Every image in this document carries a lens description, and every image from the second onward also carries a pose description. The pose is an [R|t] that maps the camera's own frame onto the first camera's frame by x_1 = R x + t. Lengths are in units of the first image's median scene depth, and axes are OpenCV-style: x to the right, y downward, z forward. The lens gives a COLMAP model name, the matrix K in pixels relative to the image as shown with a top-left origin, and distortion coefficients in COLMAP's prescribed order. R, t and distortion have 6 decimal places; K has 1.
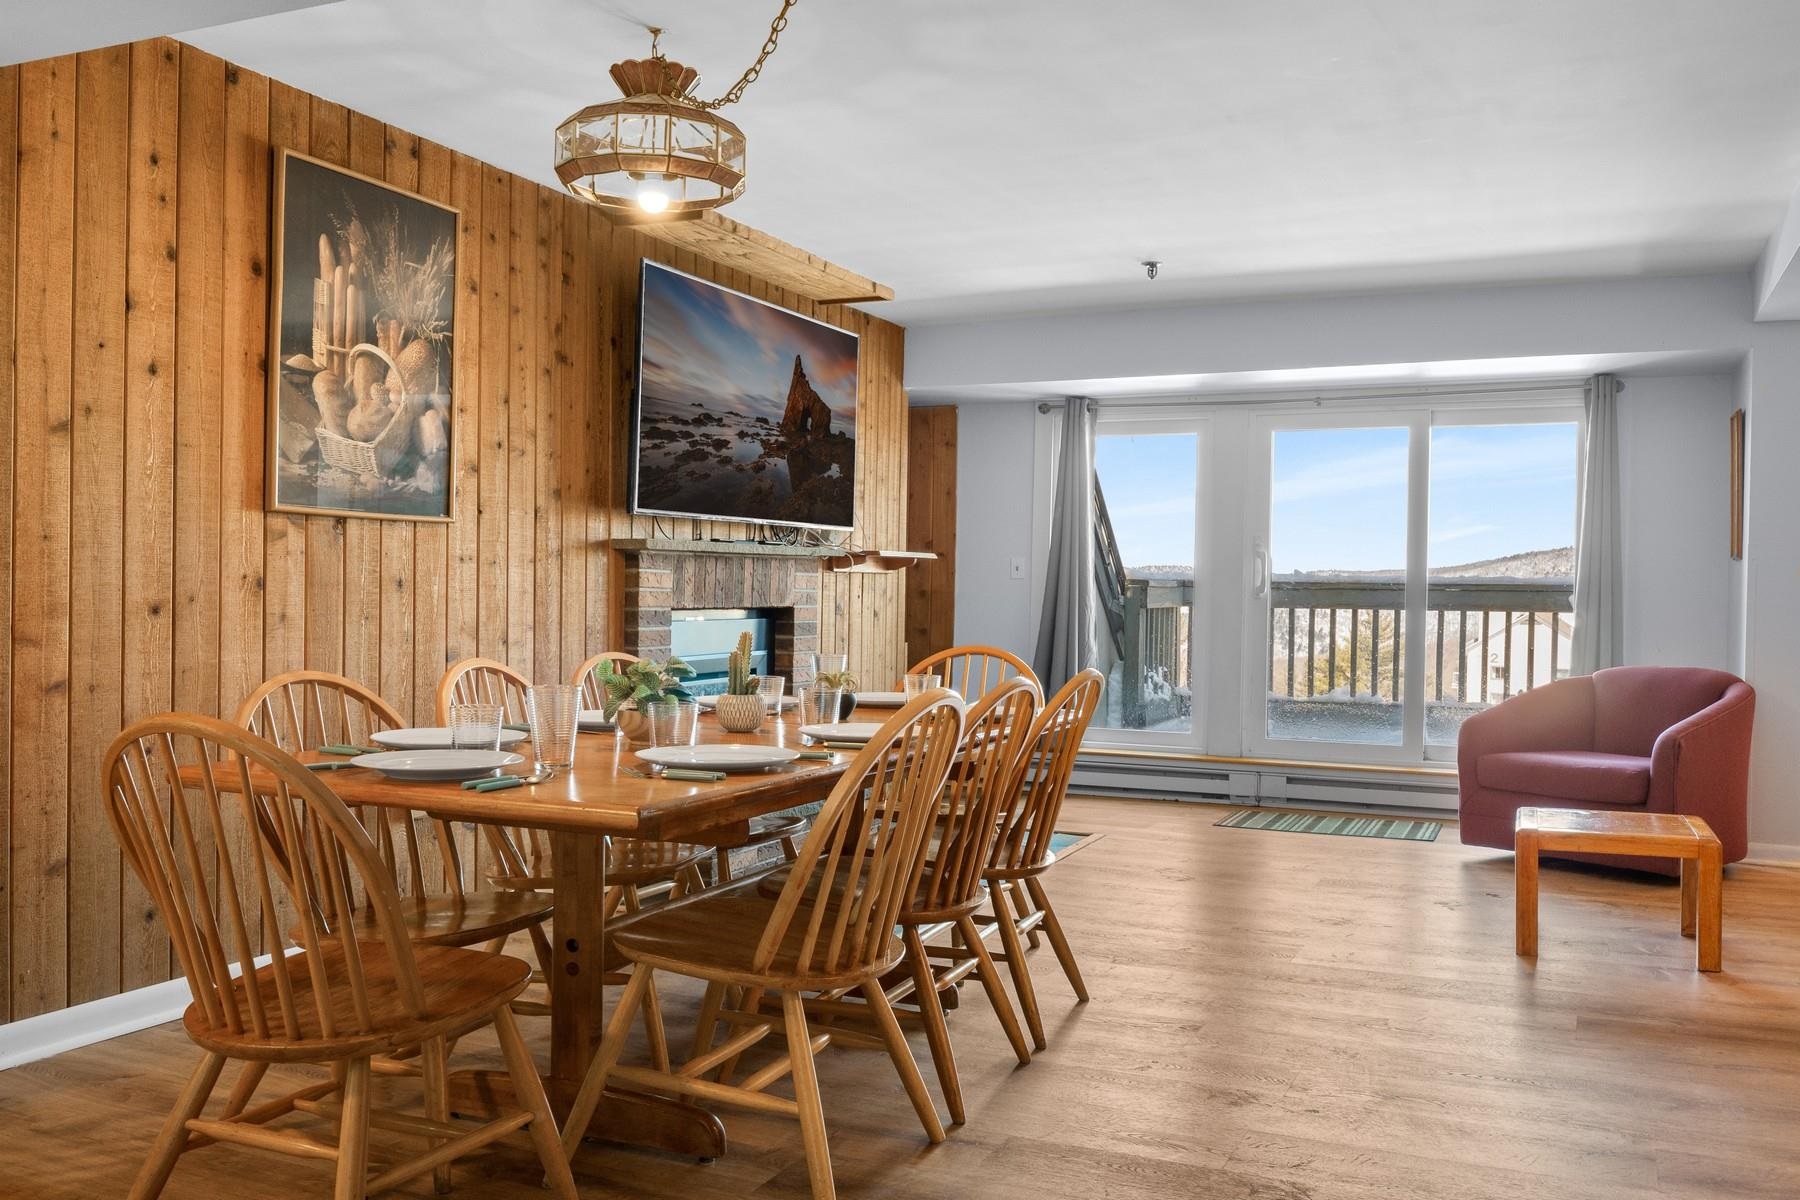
lens RADIAL K [[1500.1, 0, 900.0], [0, 1500.1, 600.0], [0, 0, 1]] dist [0.000351, 0.172797]
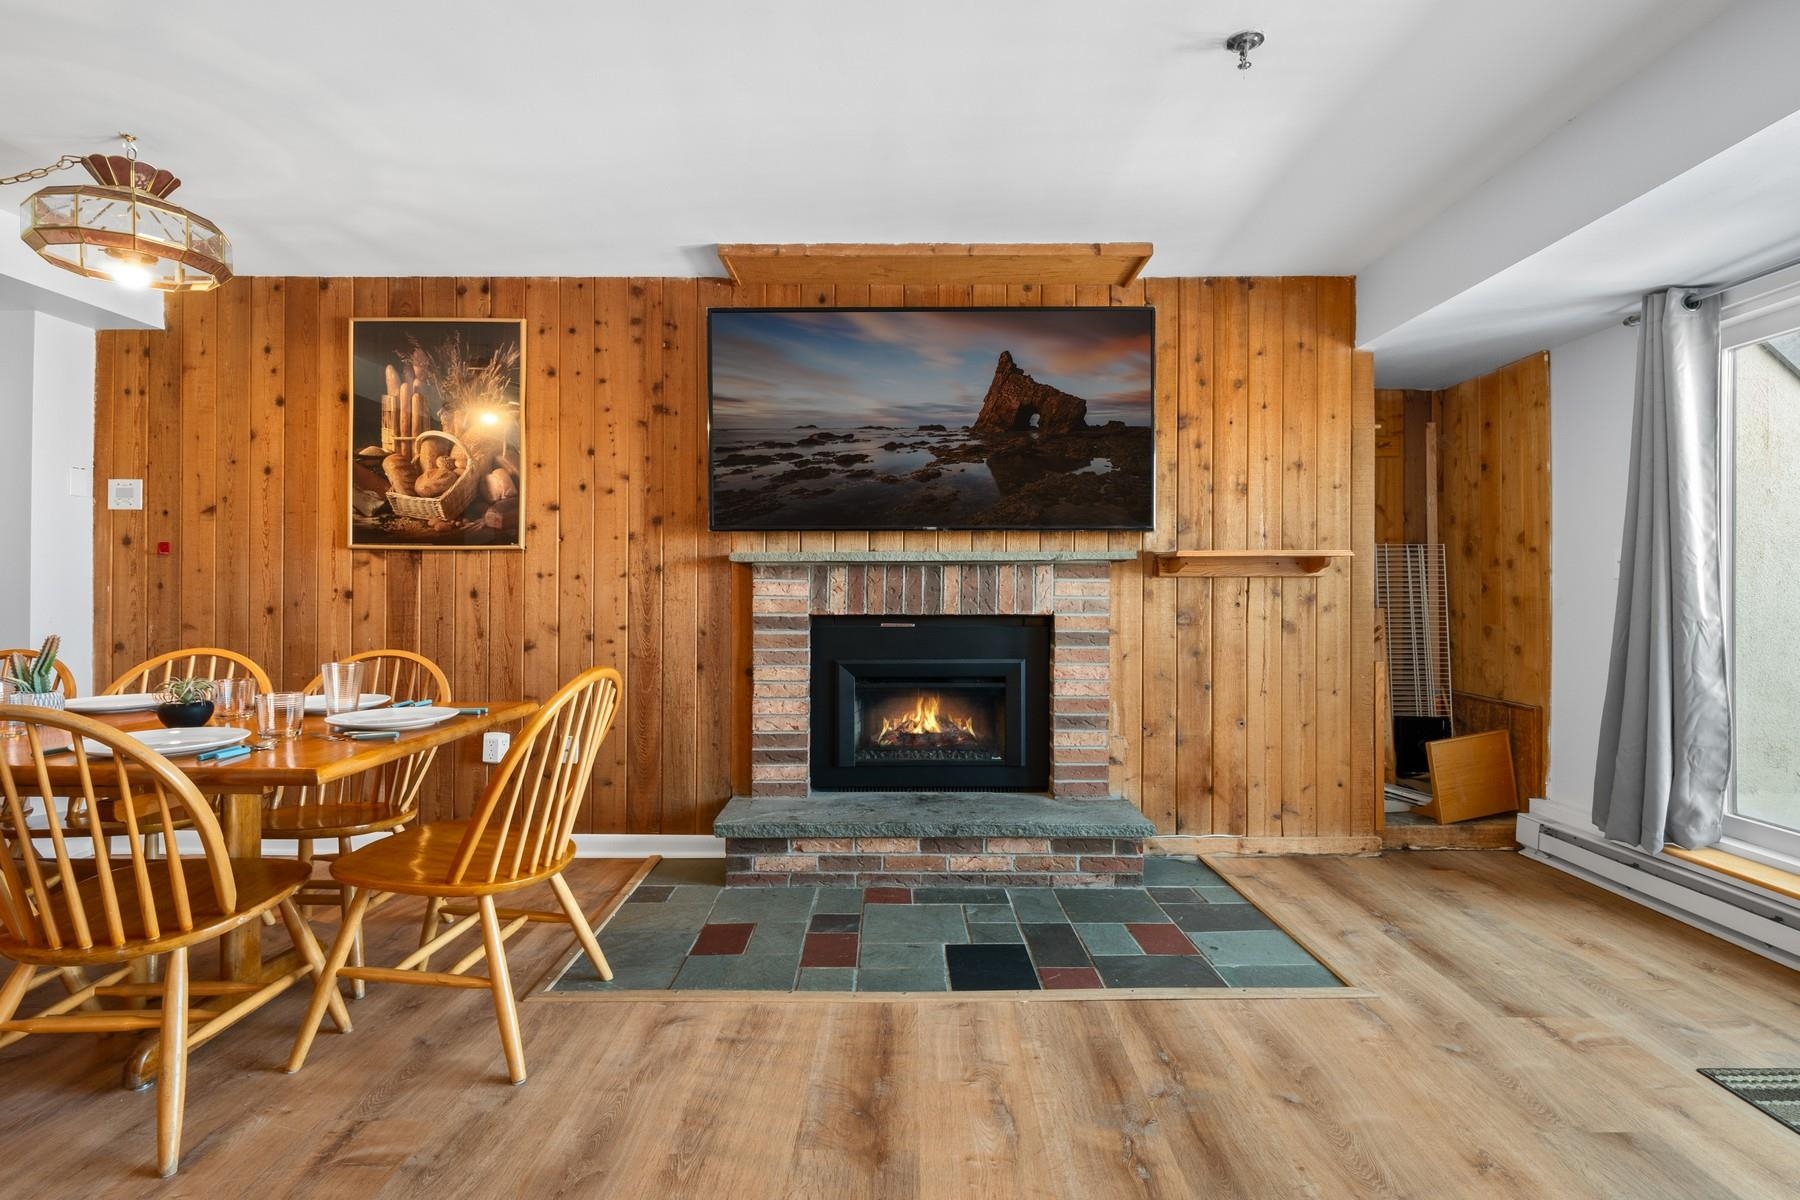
lens RADIAL K [[827.4, 0, 896.1], [0, 827.4, 542.1], [0, 0, 1]] dist [0.040233, 0.000002]
pose [[0.401400, -0.019781, -0.915689, 0.508967], [-0.004735, 0.999709, -0.023672, -0.039673], [0.915890, 0.013837, 0.401190, 0.966565]]
